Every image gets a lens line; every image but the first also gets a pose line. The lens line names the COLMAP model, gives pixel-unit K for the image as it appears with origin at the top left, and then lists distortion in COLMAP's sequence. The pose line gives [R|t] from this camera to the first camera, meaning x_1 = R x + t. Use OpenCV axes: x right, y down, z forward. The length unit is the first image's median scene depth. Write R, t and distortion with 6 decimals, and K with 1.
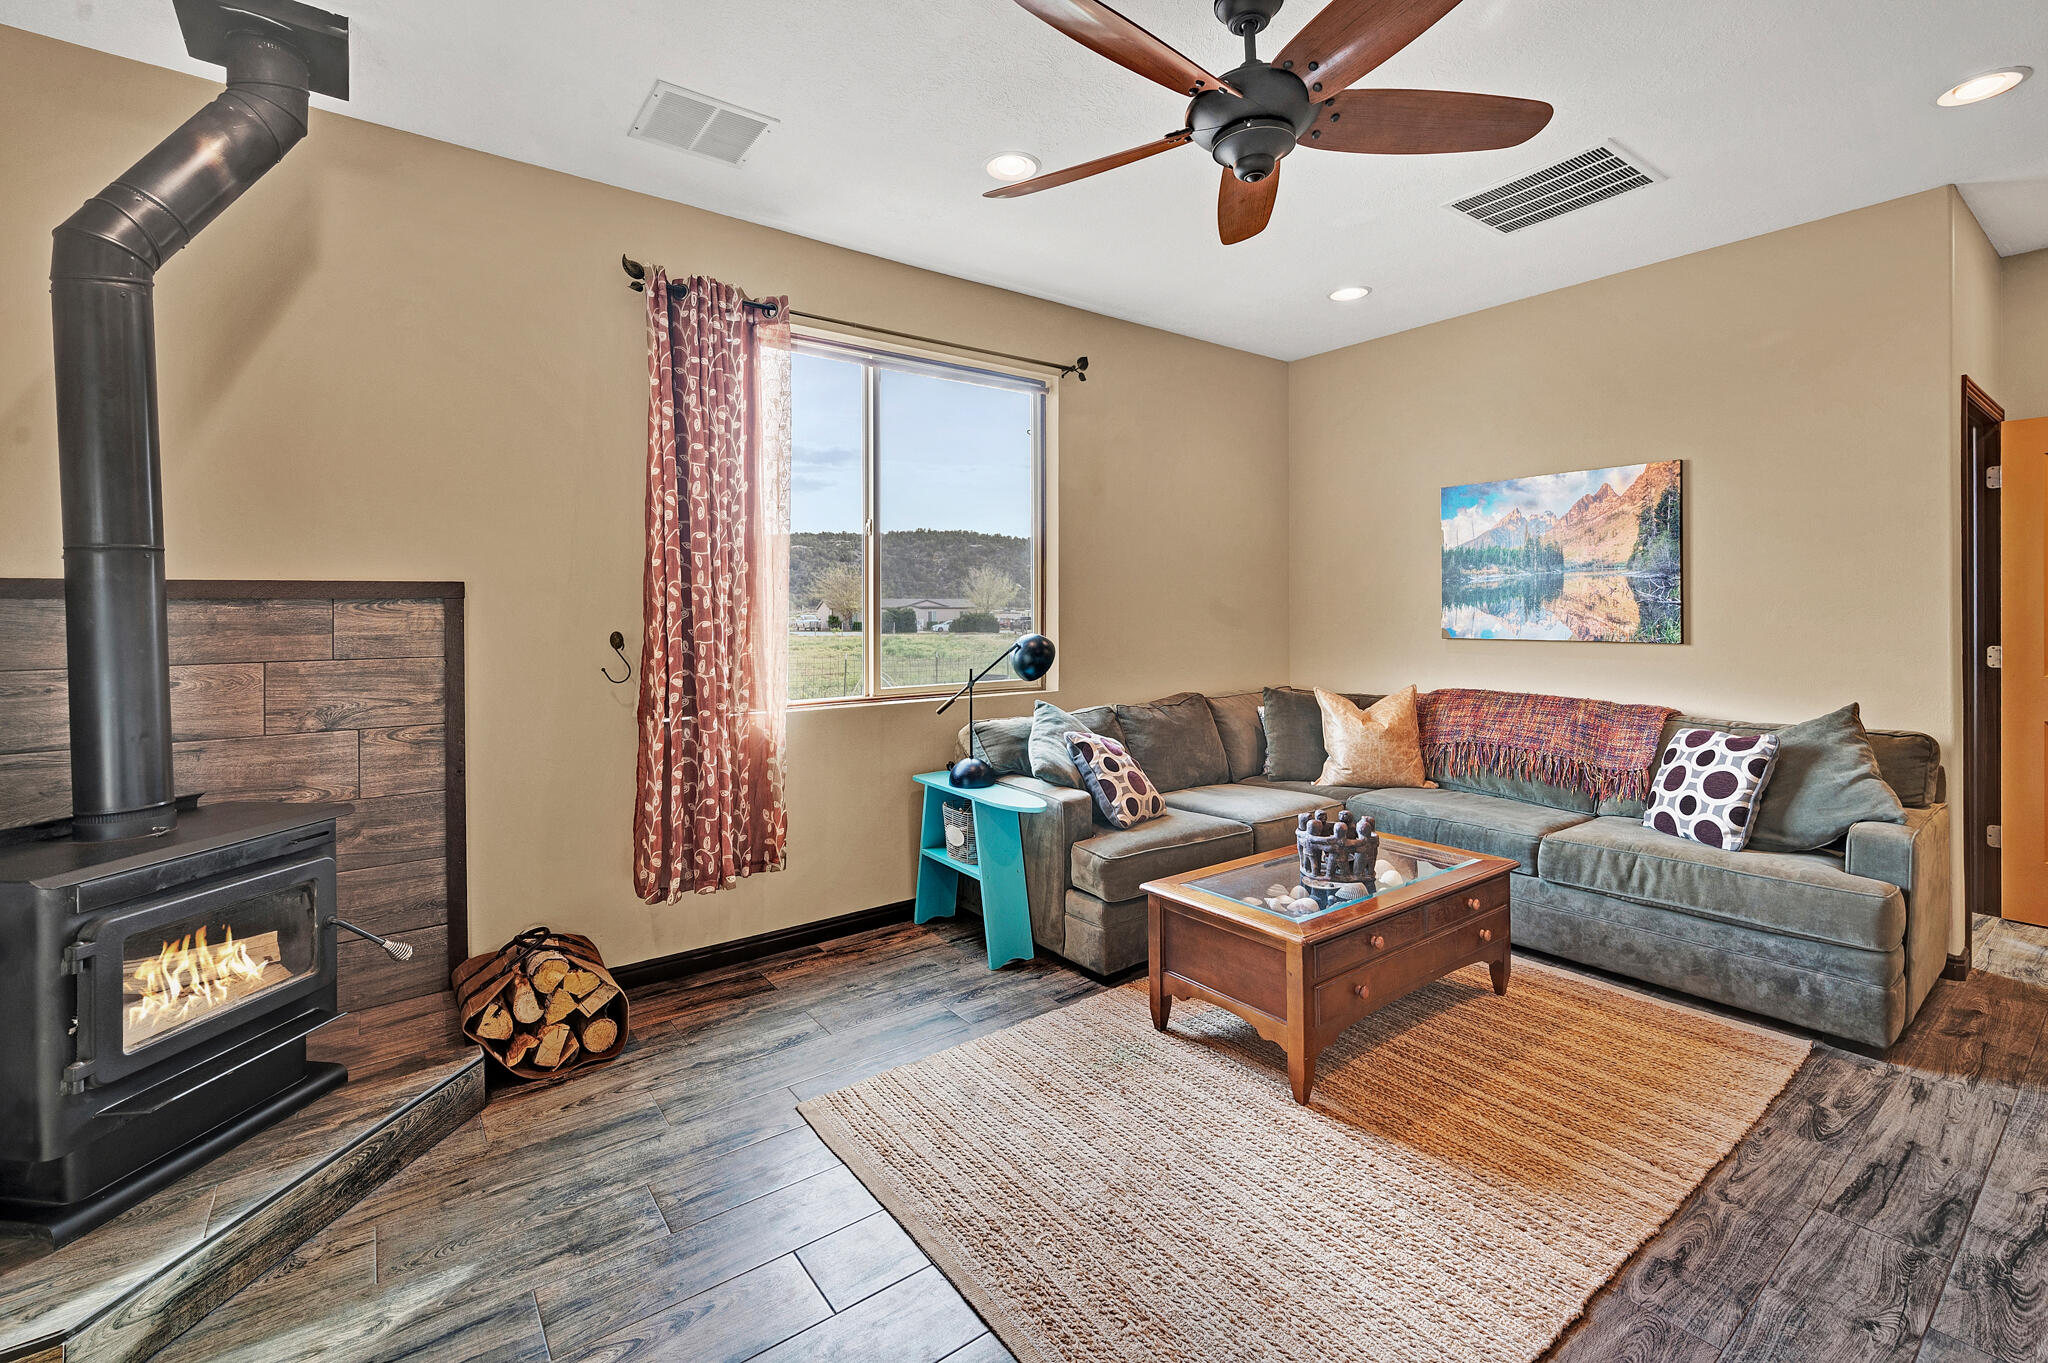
lens RADIAL K [[890.0, 0, 1037.8], [0, 890.0, 616.2], [0, 0, 1]] dist [0.004008, -0.001609]
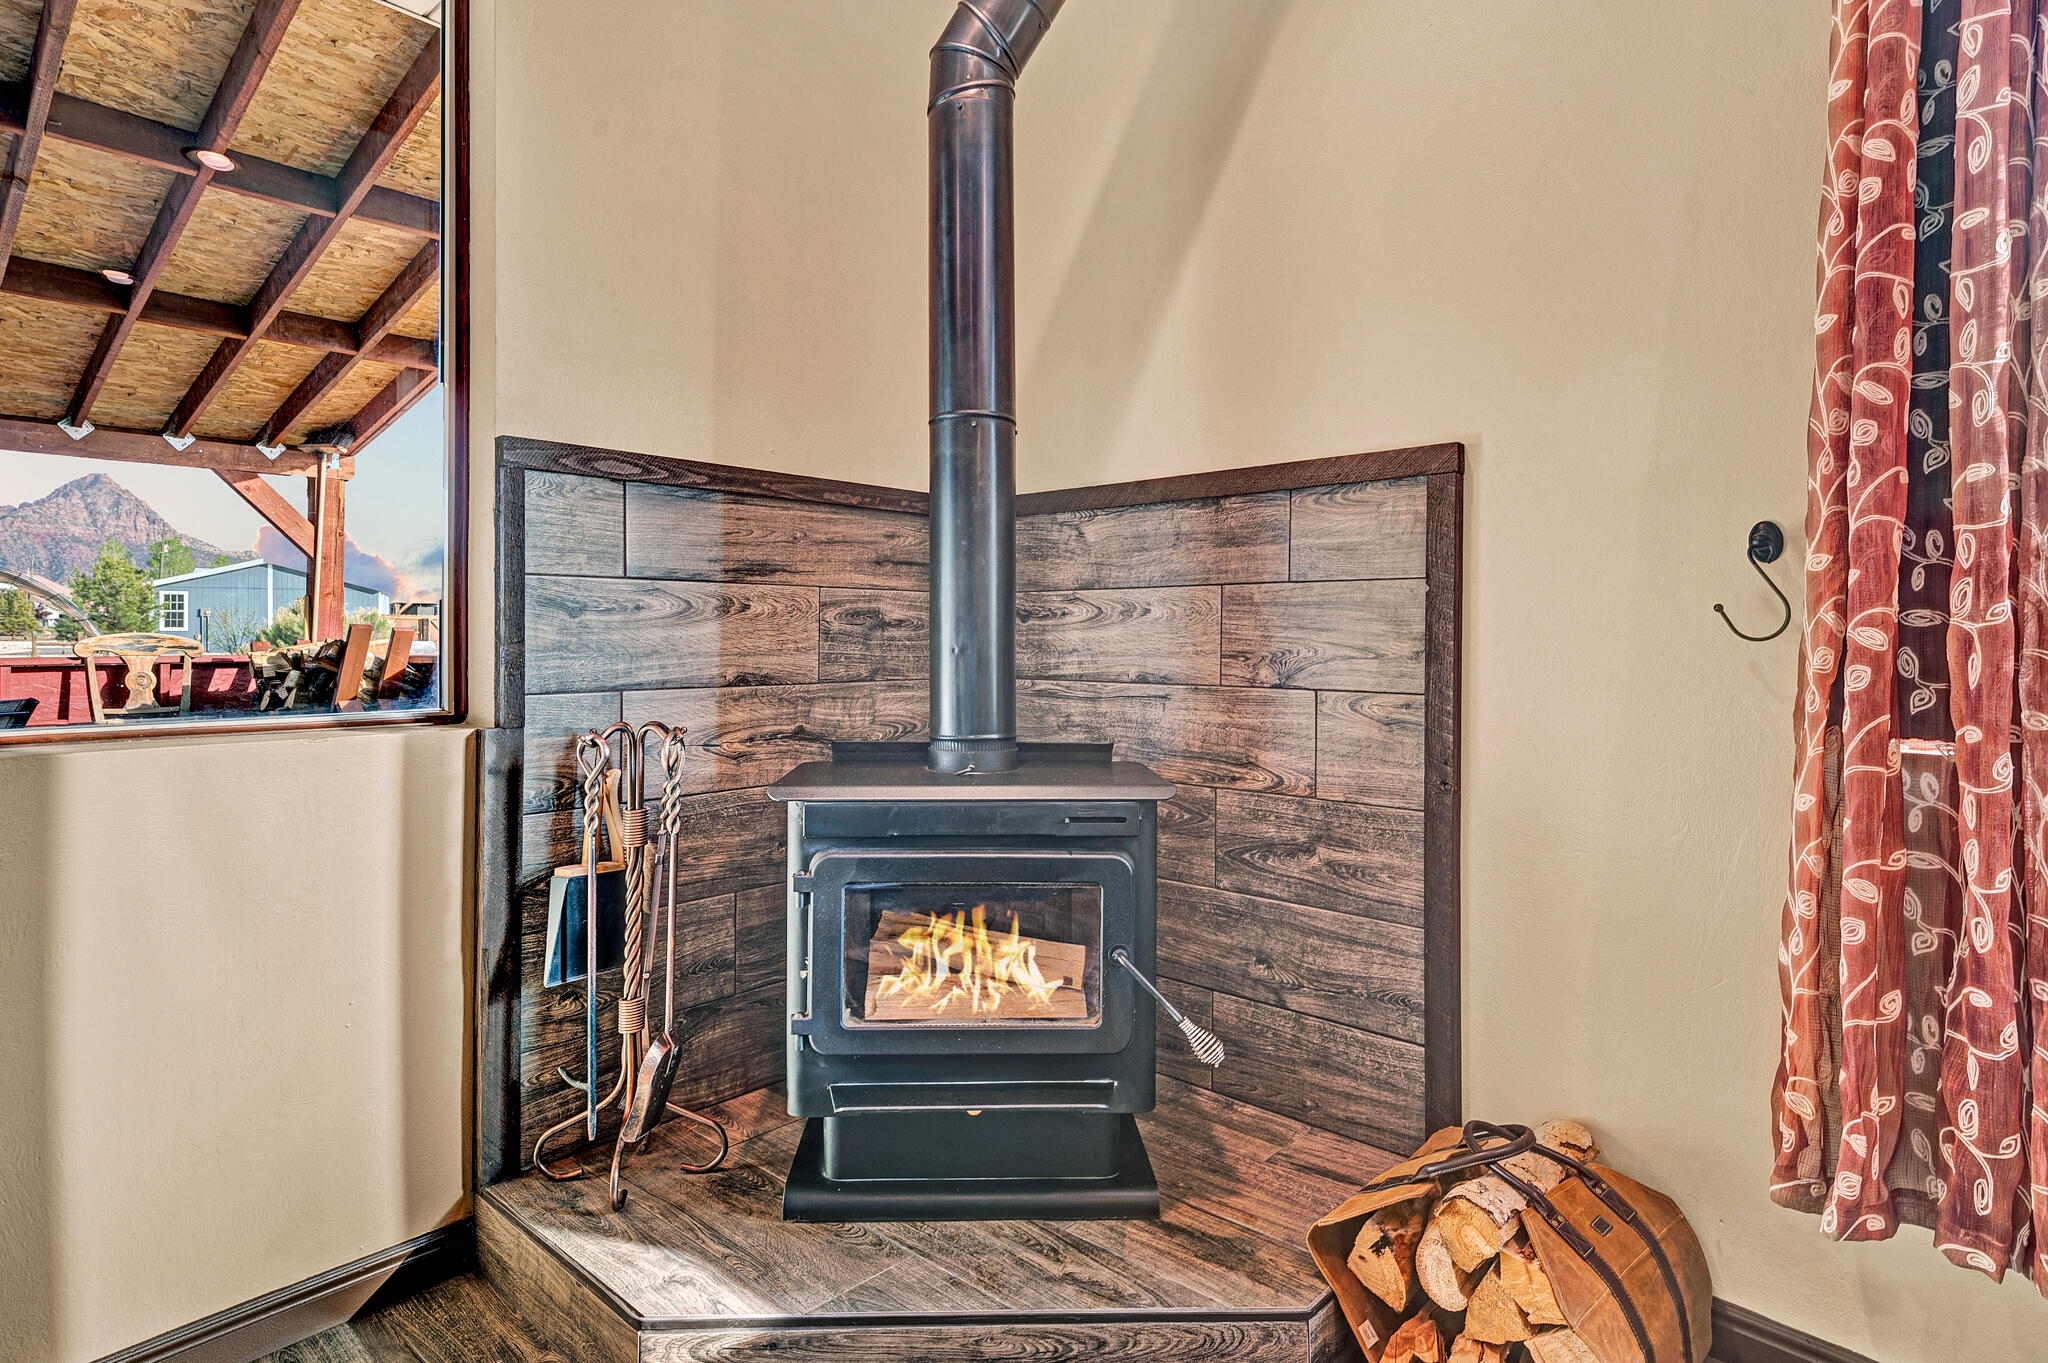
lens RADIAL K [[1098.6, 0, 990.5], [0, 1098.6, 638.5], [0, 0, 1]] dist [0.025057, 0.001333]
pose [[0.157931, 0.014034, -0.987350, -0.011467], [-0.014472, 0.999825, 0.011896, 0.085188], [0.987344, 0.012410, 0.158107, 0.654766]]
